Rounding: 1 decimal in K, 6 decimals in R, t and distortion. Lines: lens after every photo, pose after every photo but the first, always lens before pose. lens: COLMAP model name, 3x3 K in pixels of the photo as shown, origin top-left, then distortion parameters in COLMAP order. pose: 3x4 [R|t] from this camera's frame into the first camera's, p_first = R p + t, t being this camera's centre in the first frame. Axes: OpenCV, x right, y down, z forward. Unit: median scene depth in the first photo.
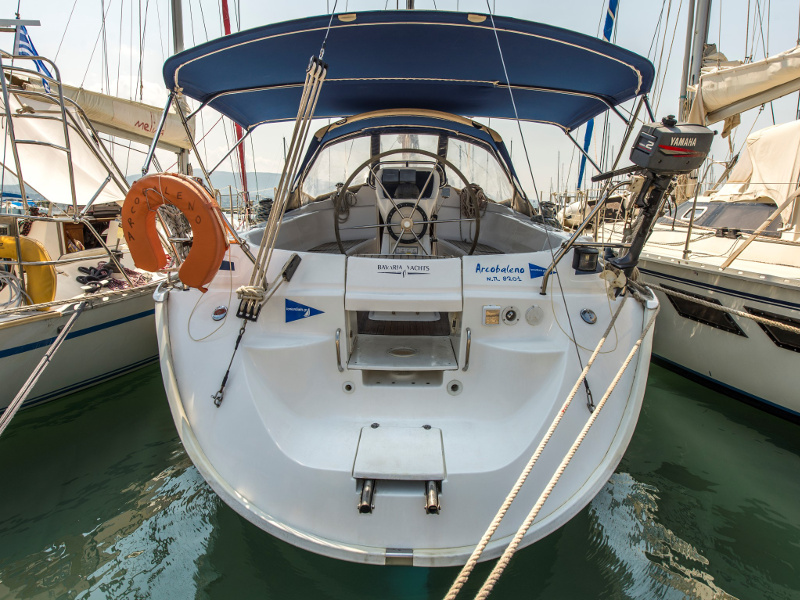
lens RADIAL K [[524.5, 0, 399.4], [0, 524.5, 298.2], [0, 0, 1]] dist [-0.005589, -0.003743]
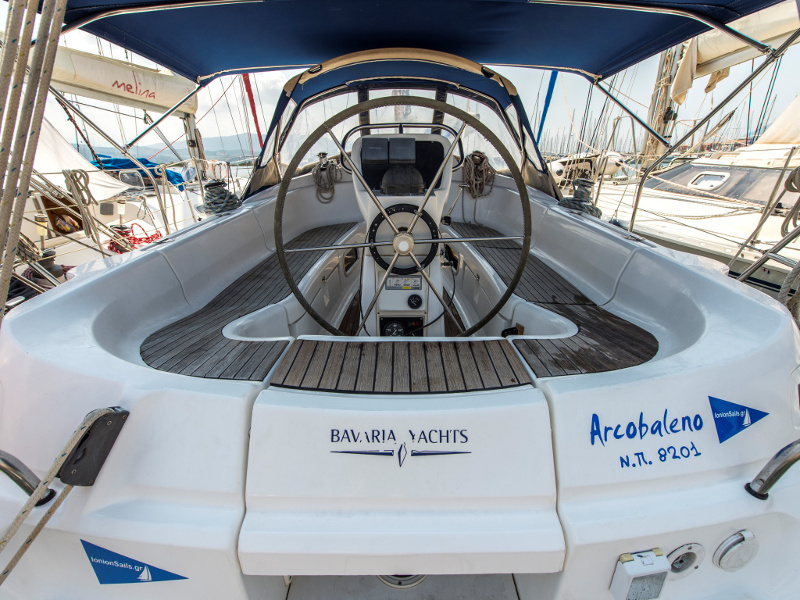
lens RADIAL K [[339.7, 0, 400.2], [0, 339.7, 308.6], [0, 0, 1]] dist [0.002924, -0.000358]
pose [[0.999759, -0.019611, 0.009856, 0.005657], [0.016669, 0.970549, 0.240326, -0.153039], [-0.014279, -0.240104, 0.970642, 0.586068]]
